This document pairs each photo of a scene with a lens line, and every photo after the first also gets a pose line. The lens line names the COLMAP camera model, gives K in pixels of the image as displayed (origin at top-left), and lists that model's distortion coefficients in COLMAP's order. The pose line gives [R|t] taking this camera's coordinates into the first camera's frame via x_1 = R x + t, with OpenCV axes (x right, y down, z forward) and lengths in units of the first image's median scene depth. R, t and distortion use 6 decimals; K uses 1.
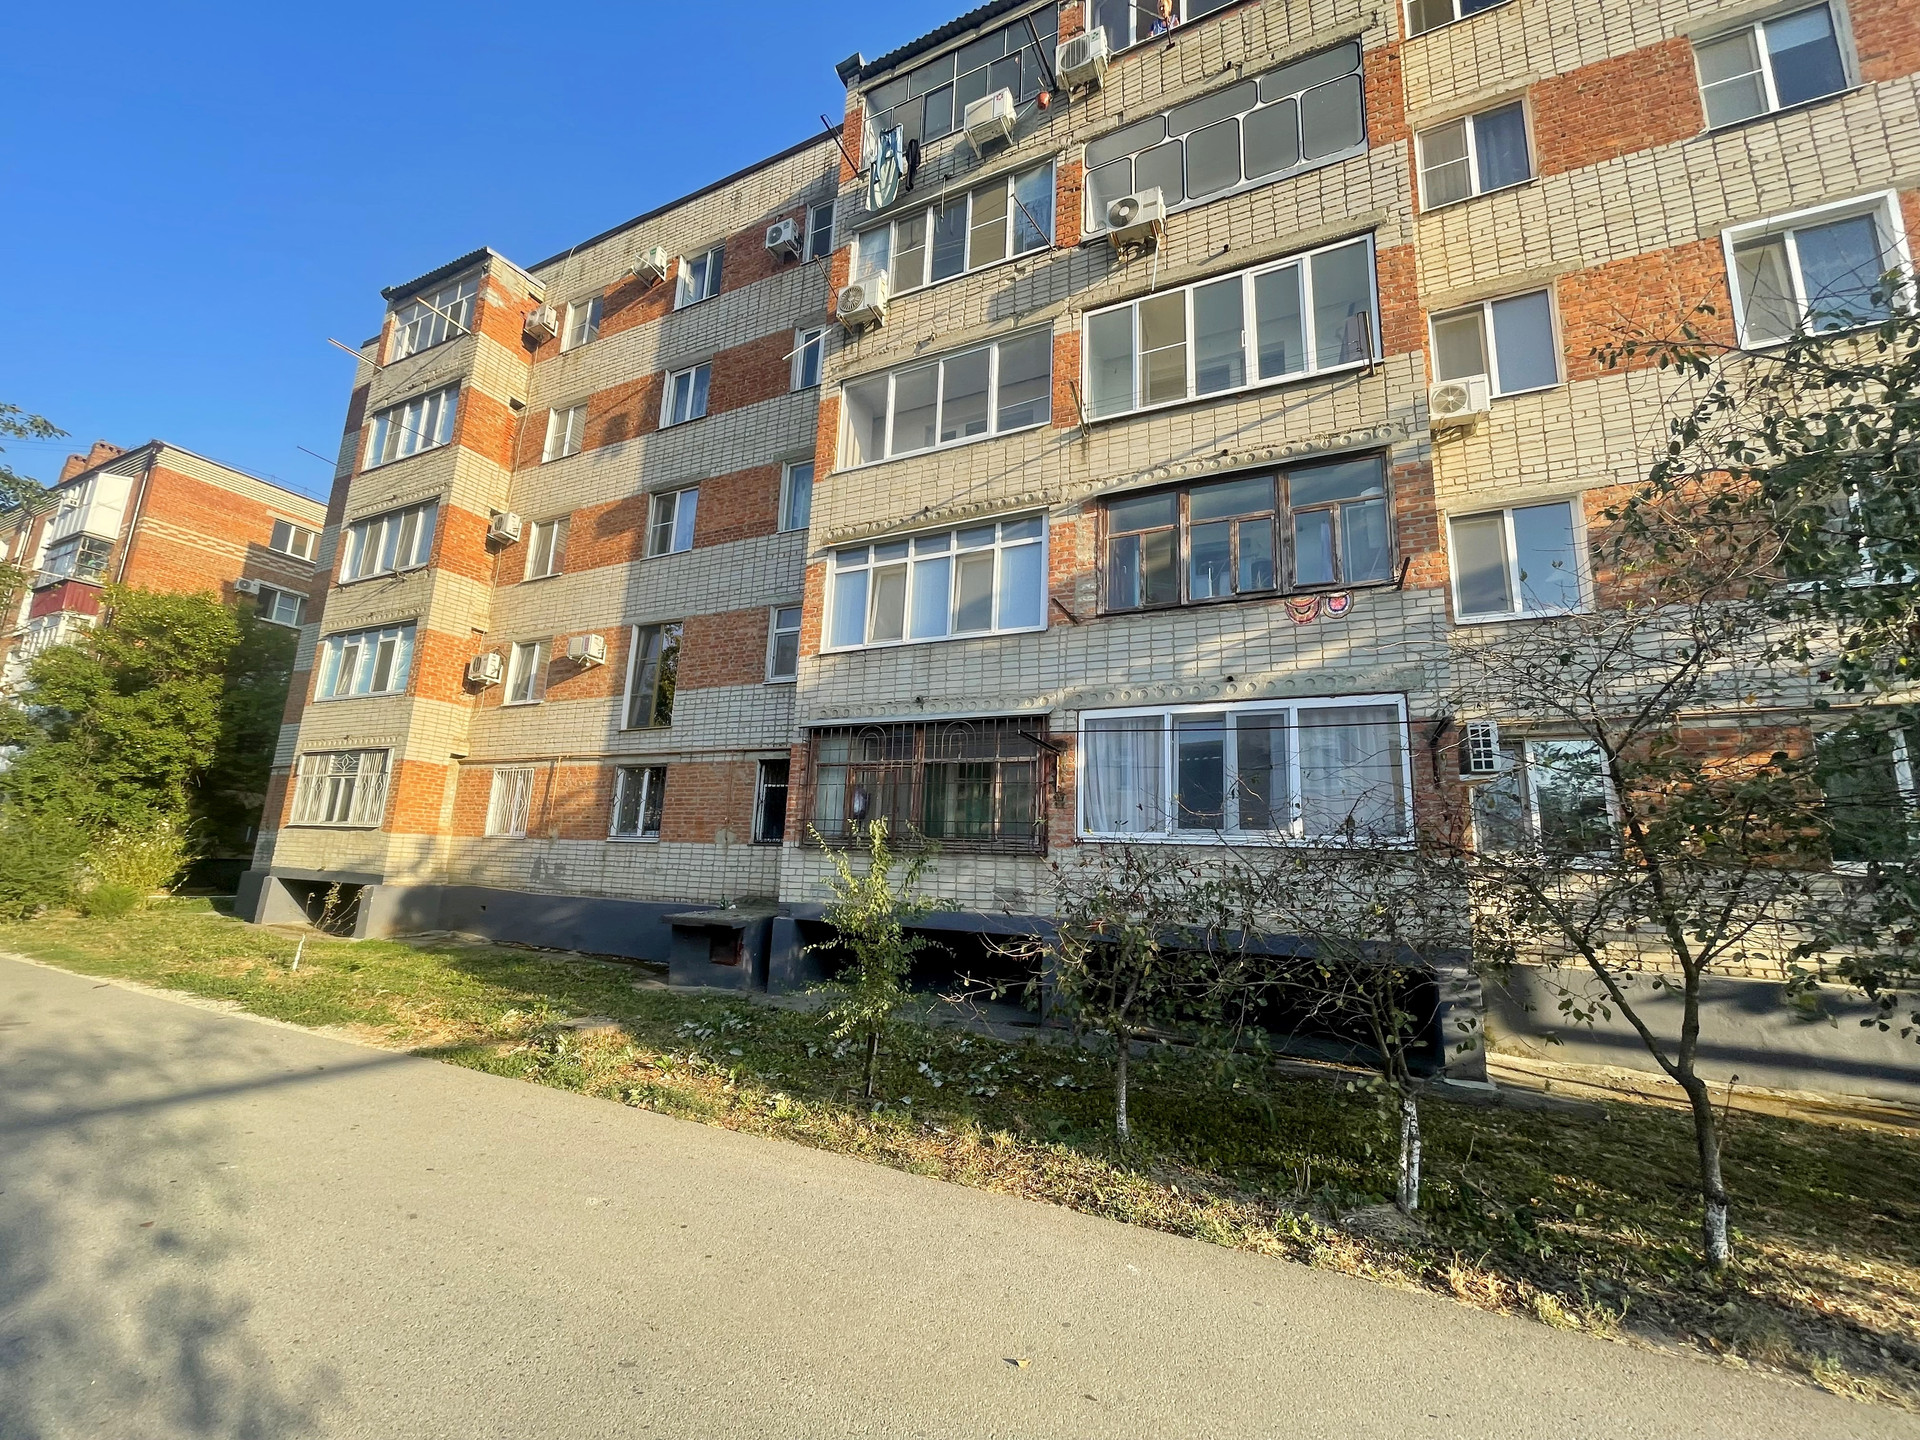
lens RADIAL K [[774.6, 0, 950.3], [0, 774.6, 719.8], [0, 0, 1]] dist [-0.000331, -0.000112]
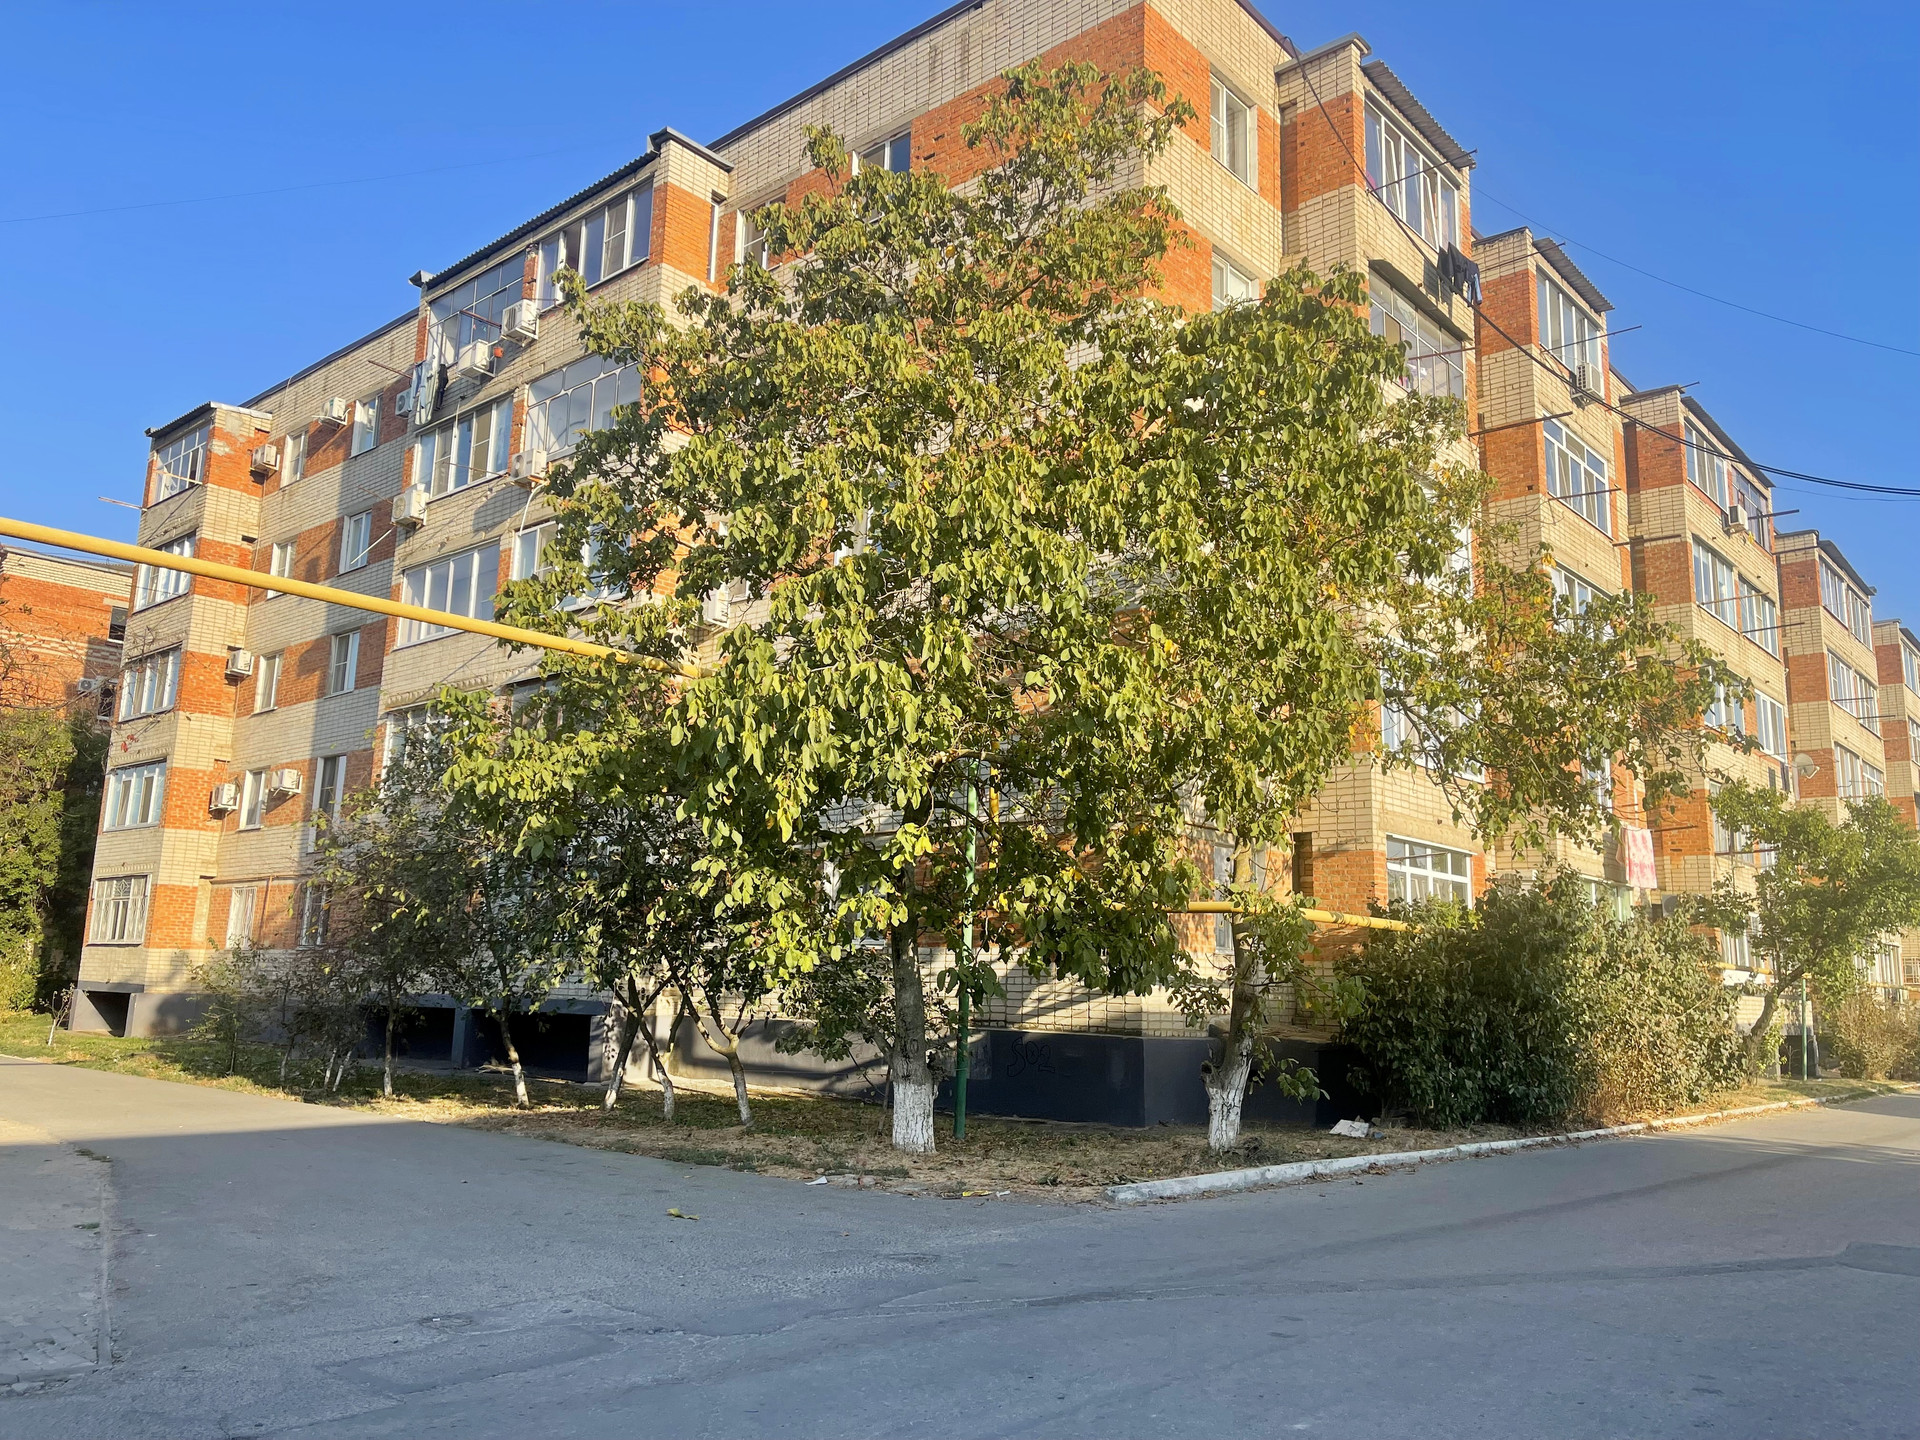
lens RADIAL K [[1449.6, 0, 959.6], [0, 1449.6, 713.2], [0, 0, 1]] dist [0.060890, -0.068624]
pose [[0.963745, -0.064133, -0.259004, 1.022534], [0.063272, 0.997928, -0.011668, -0.100998], [0.259216, -0.005143, 0.965806, -0.793478]]
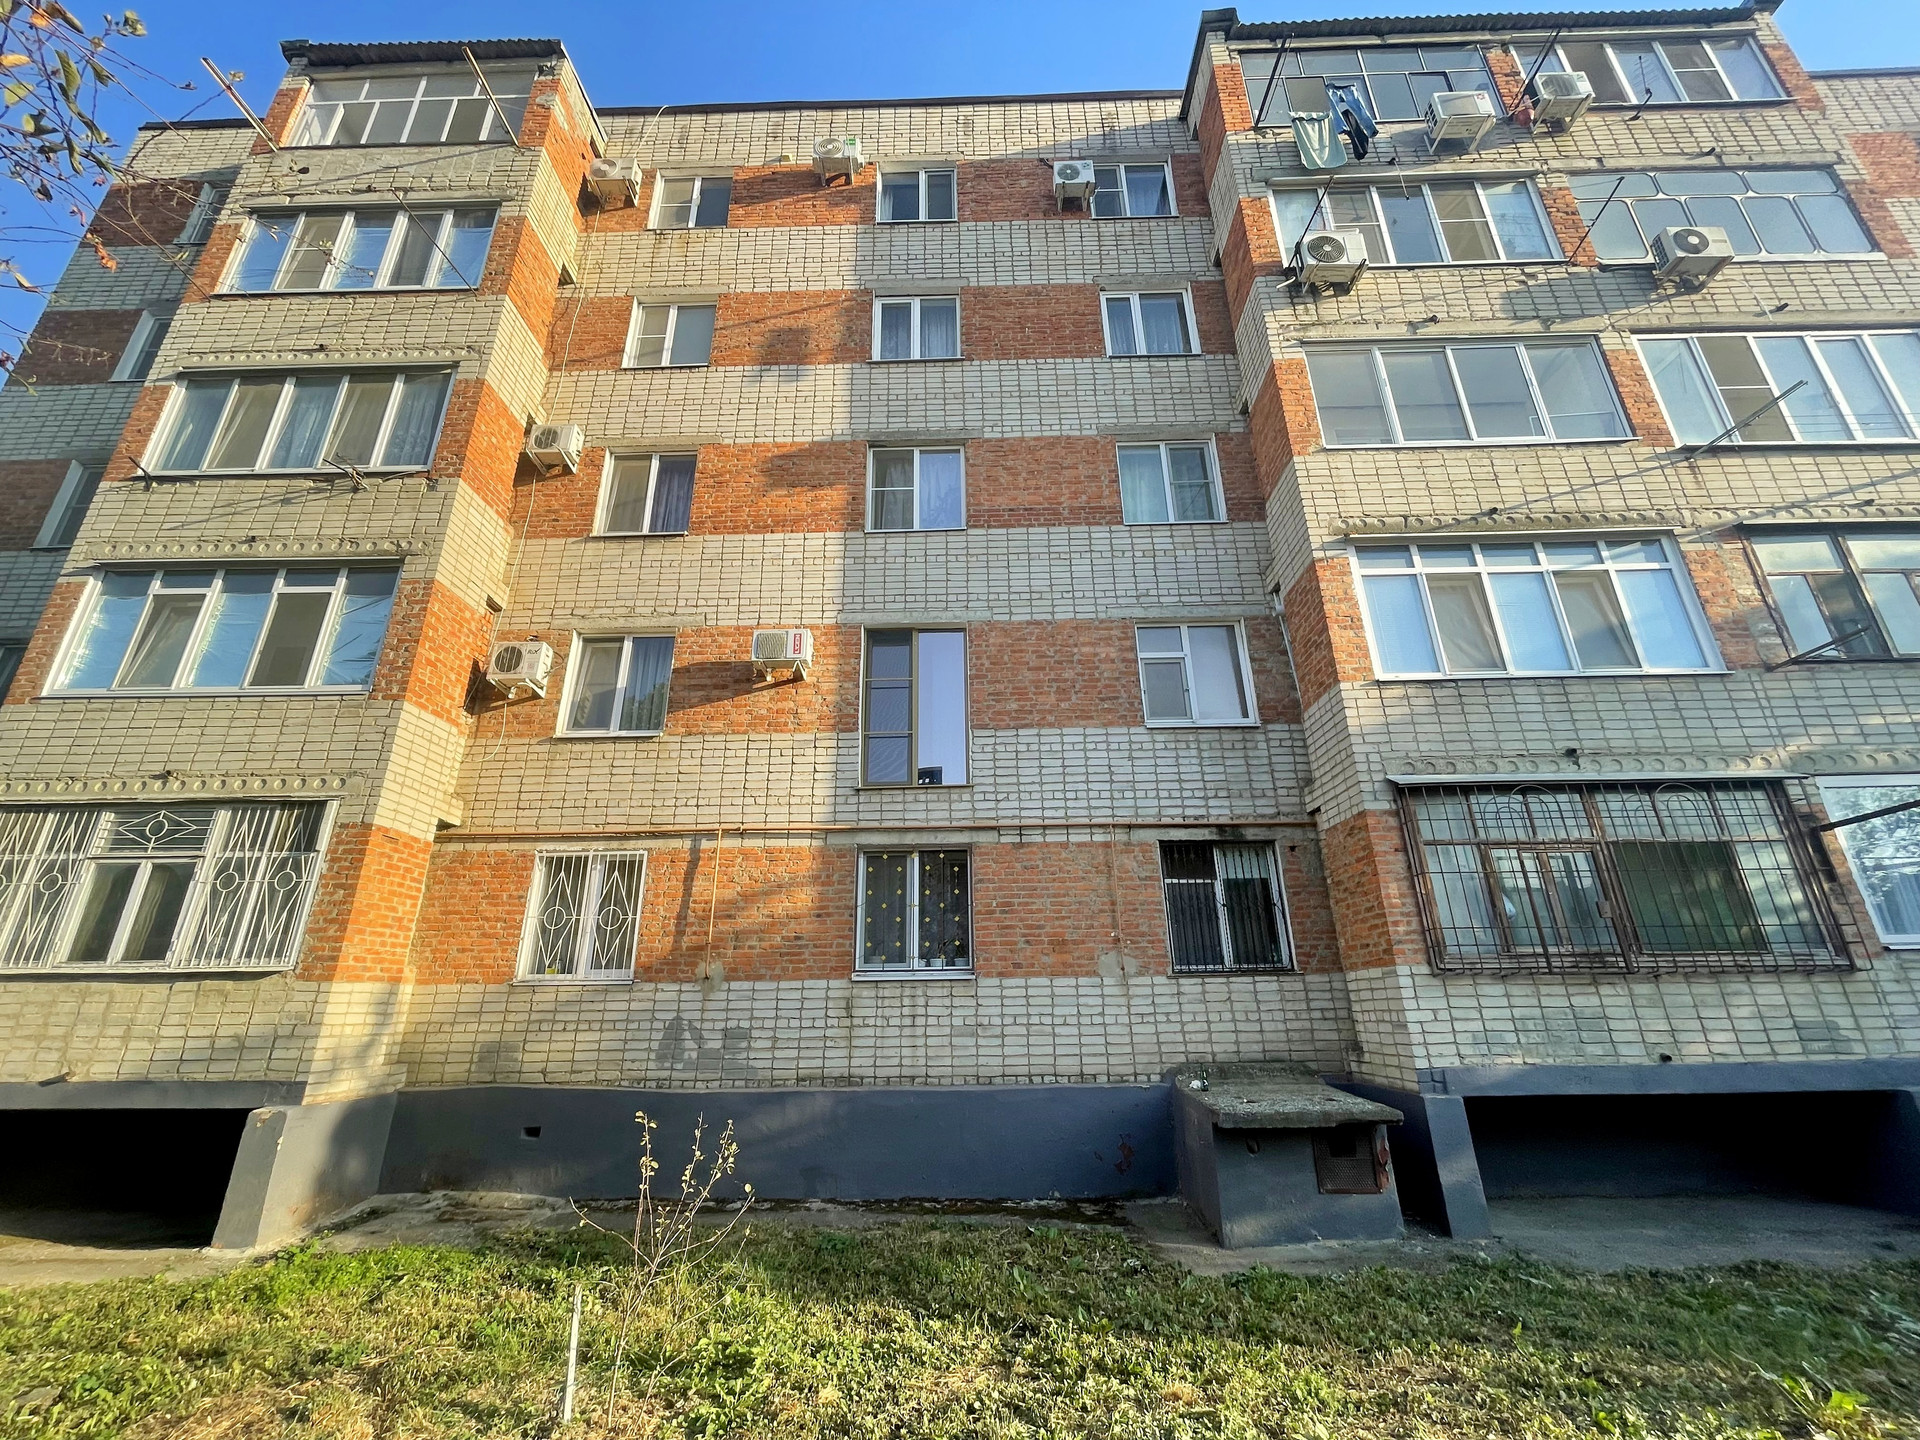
lens RADIAL K [[774.6, 0, 946.1], [0, 774.6, 726.3], [0, 0, 1]] dist [-0.000331, -0.000112]
pose [[0.908039, 0.097300, 0.407429, -0.583806], [-0.033676, 0.986457, -0.160527, 0.057349], [-0.417530, 0.132044, 0.899018, 0.405398]]
